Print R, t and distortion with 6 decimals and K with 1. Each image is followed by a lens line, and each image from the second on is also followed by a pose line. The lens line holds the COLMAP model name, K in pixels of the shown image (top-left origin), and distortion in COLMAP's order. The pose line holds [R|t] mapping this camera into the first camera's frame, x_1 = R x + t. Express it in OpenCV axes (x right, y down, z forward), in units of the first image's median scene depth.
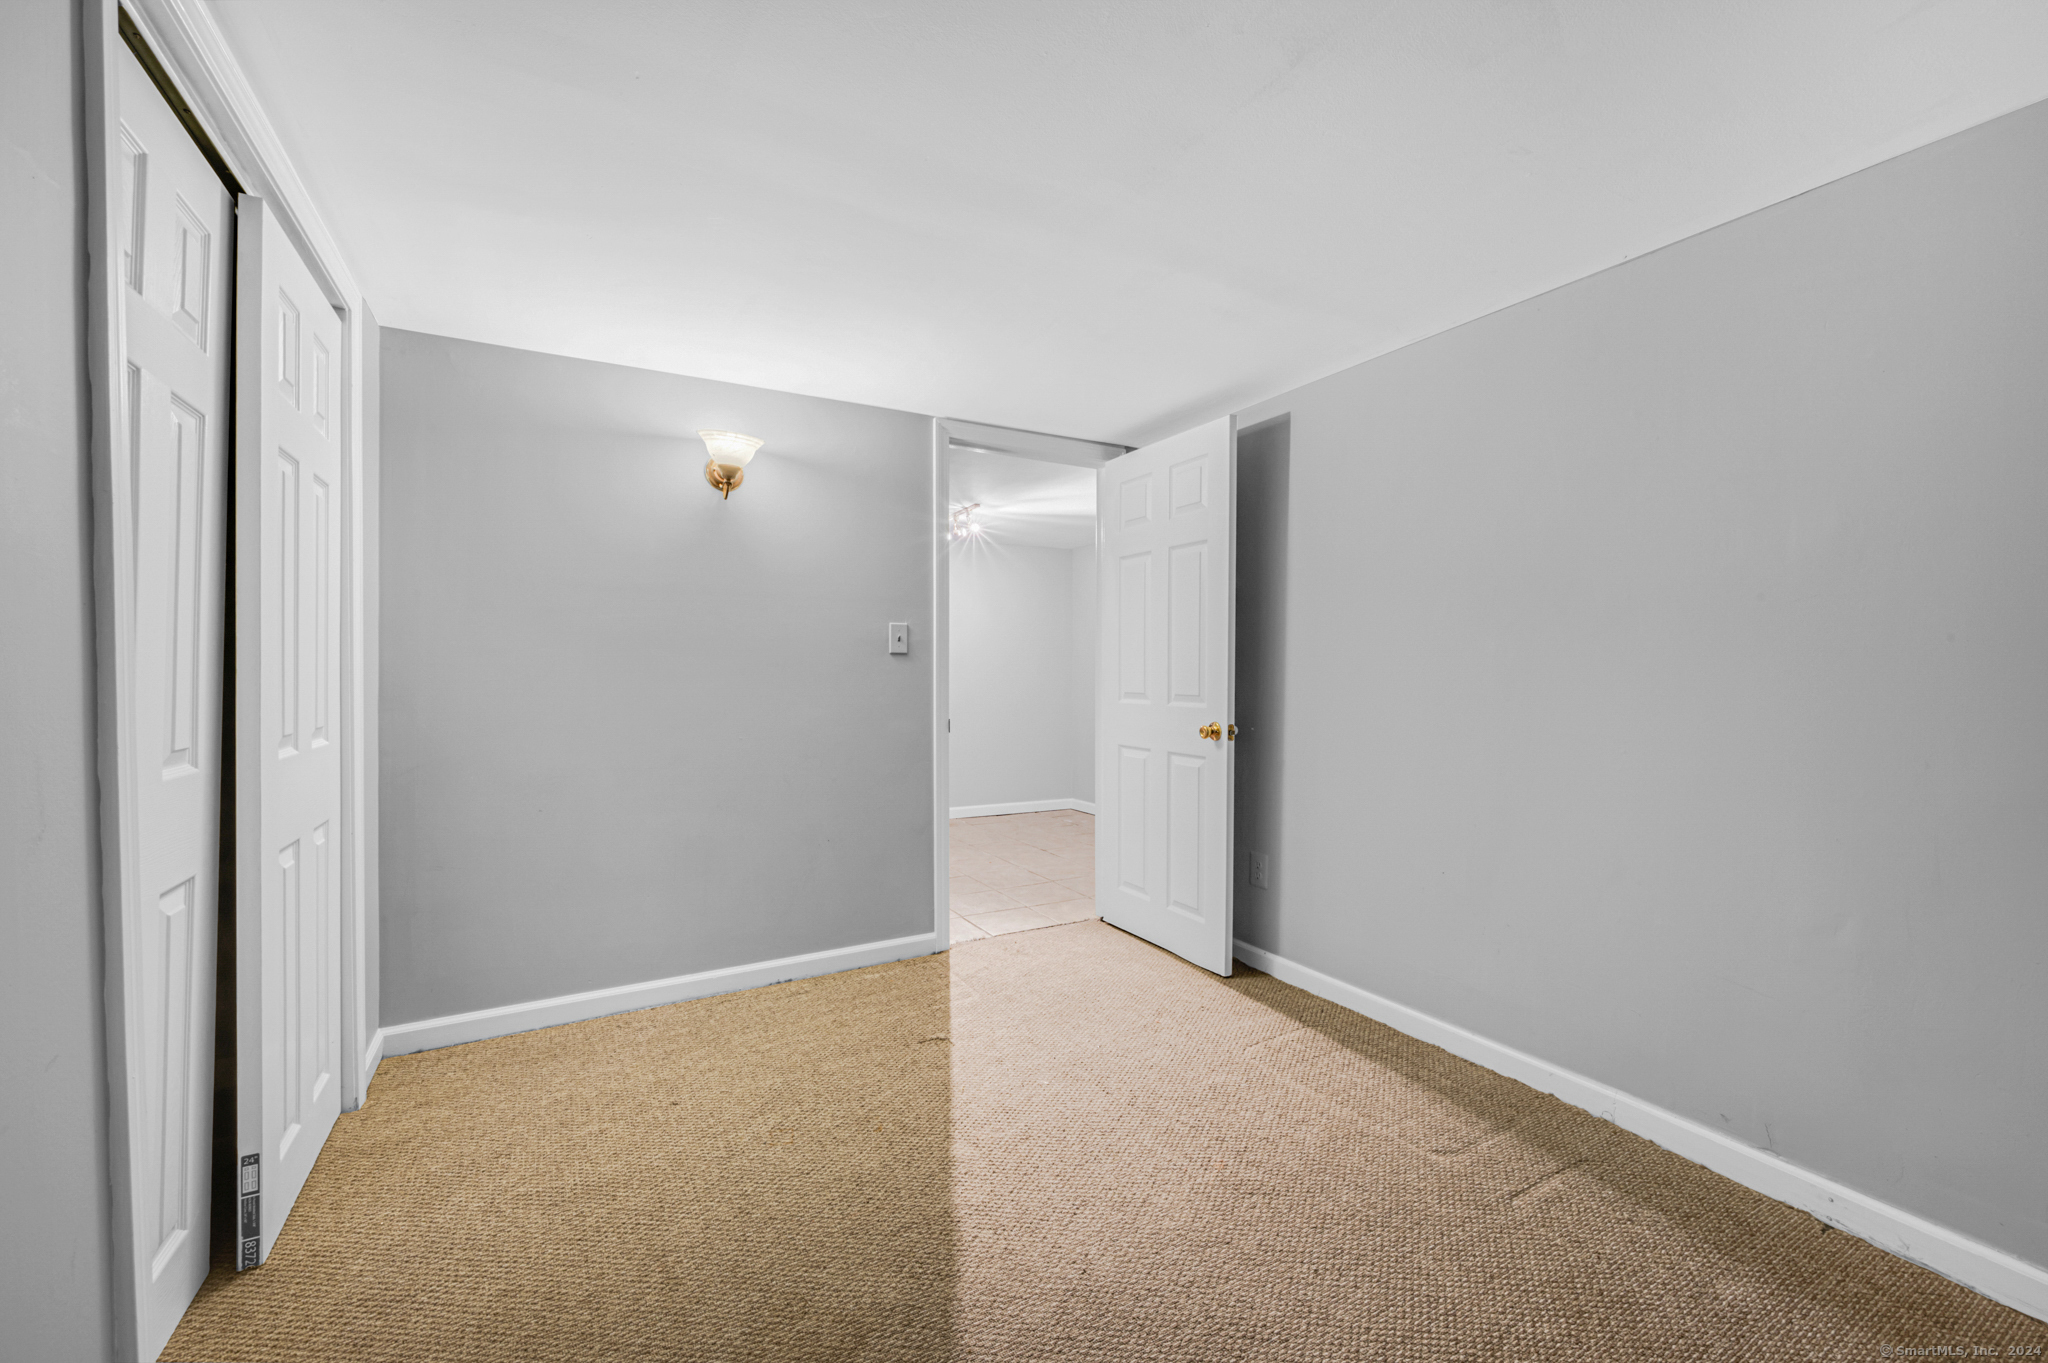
lens RADIAL K [[838.6, 0, 1024.3], [0, 838.6, 682.9], [0, 0, 1]] dist [-0.001678, -0.000181]
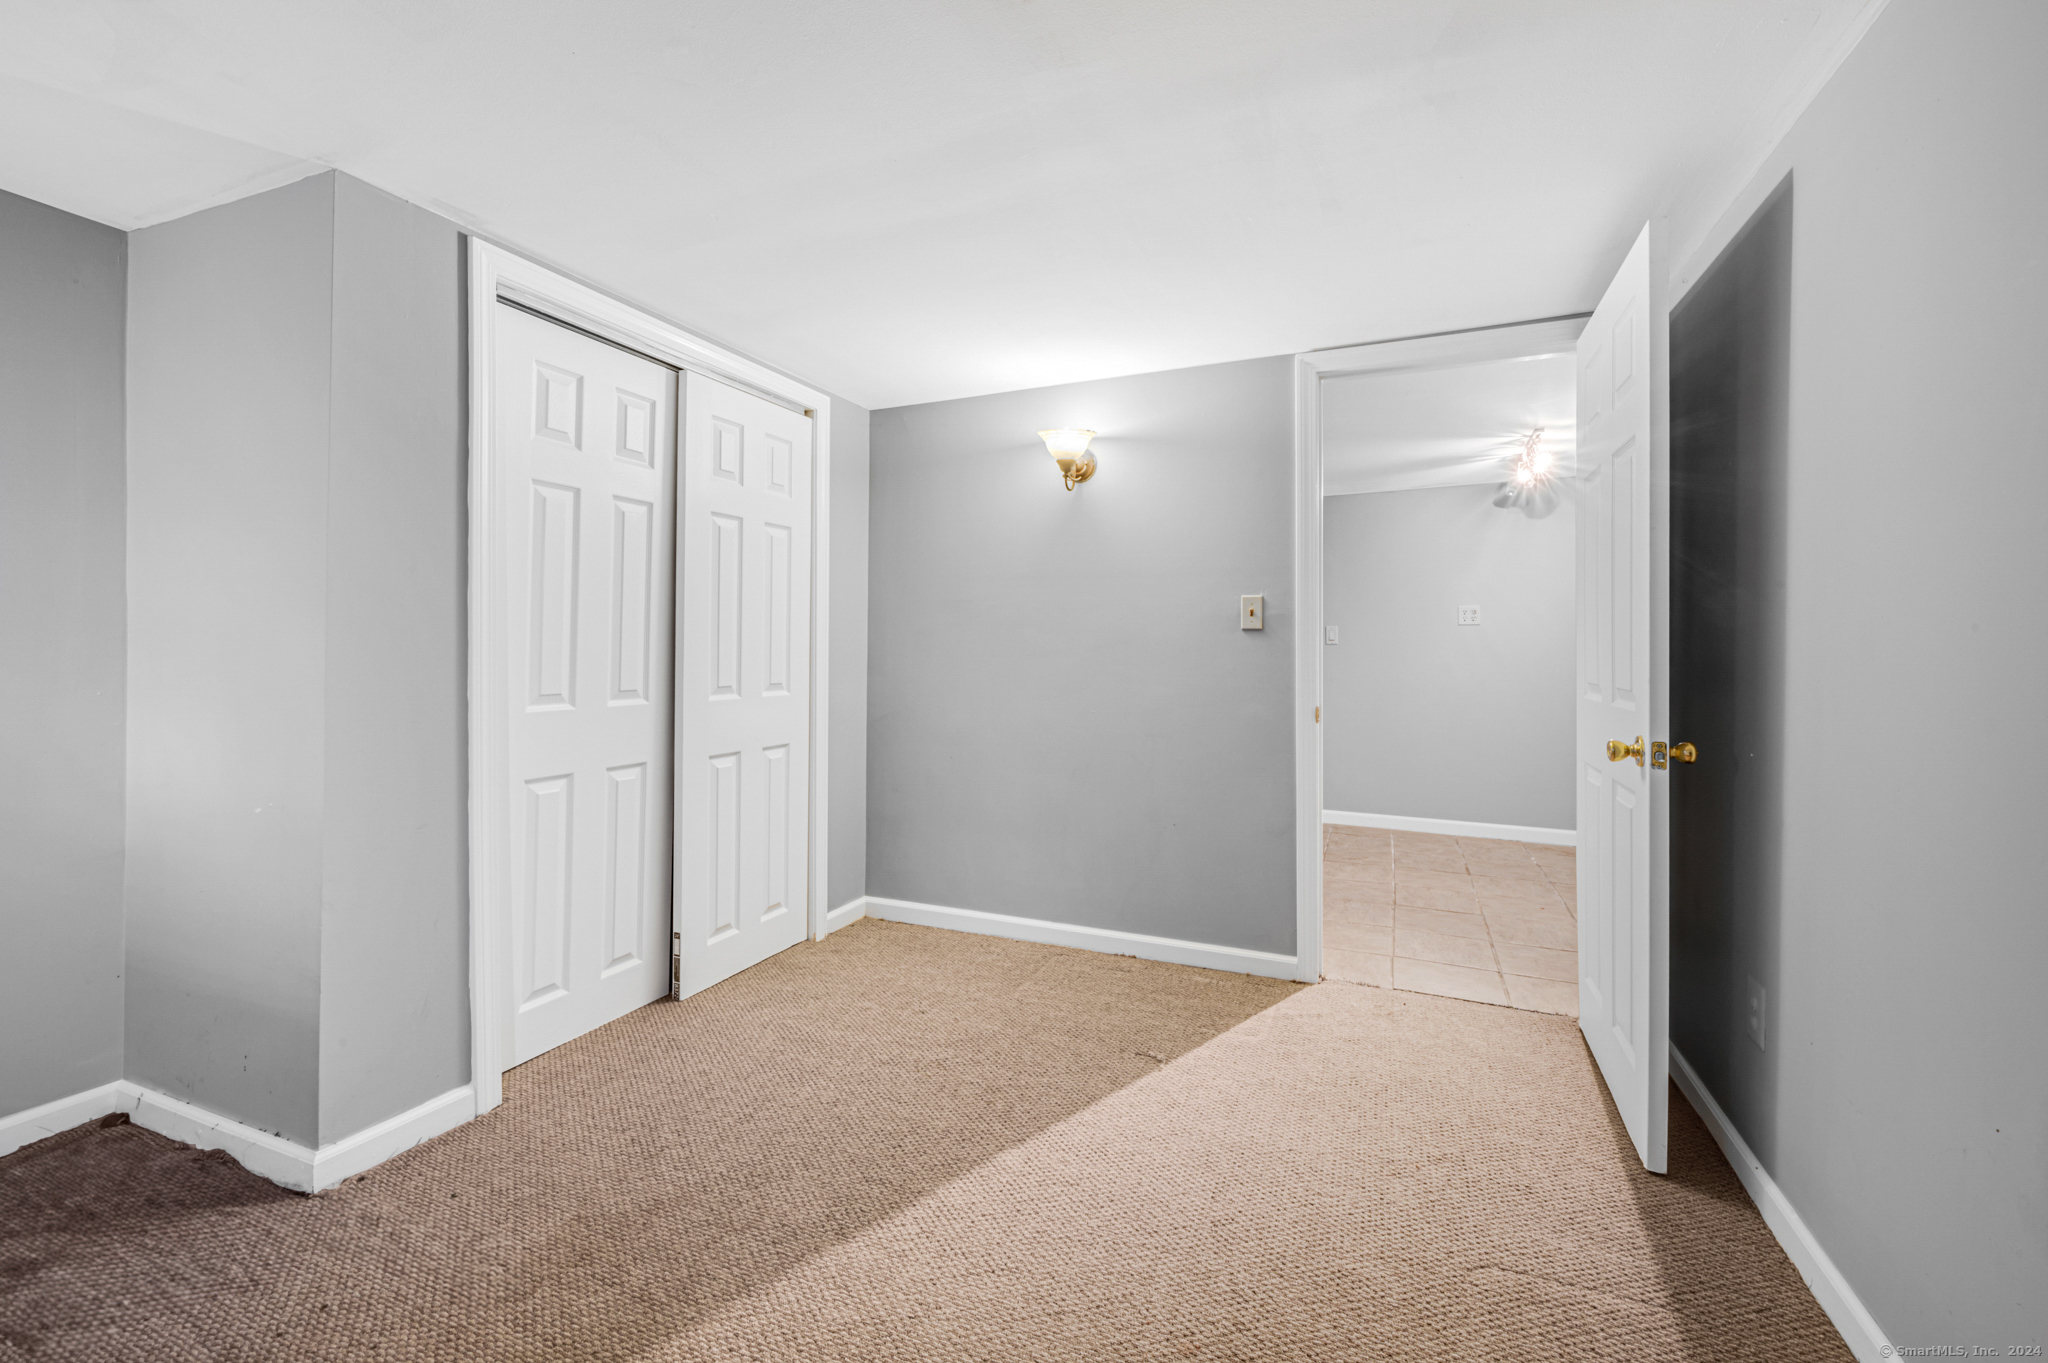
lens RADIAL K [[838.6, 0, 997.9], [0, 838.6, 640.3], [0, 0, 1]] dist [-0.001678, -0.000181]
pose [[0.586969, -0.004462, -0.809597, 0.474983], [-0.014526, 0.999766, -0.016042, -0.005901], [0.809479, 0.021176, 0.586766, 0.294075]]
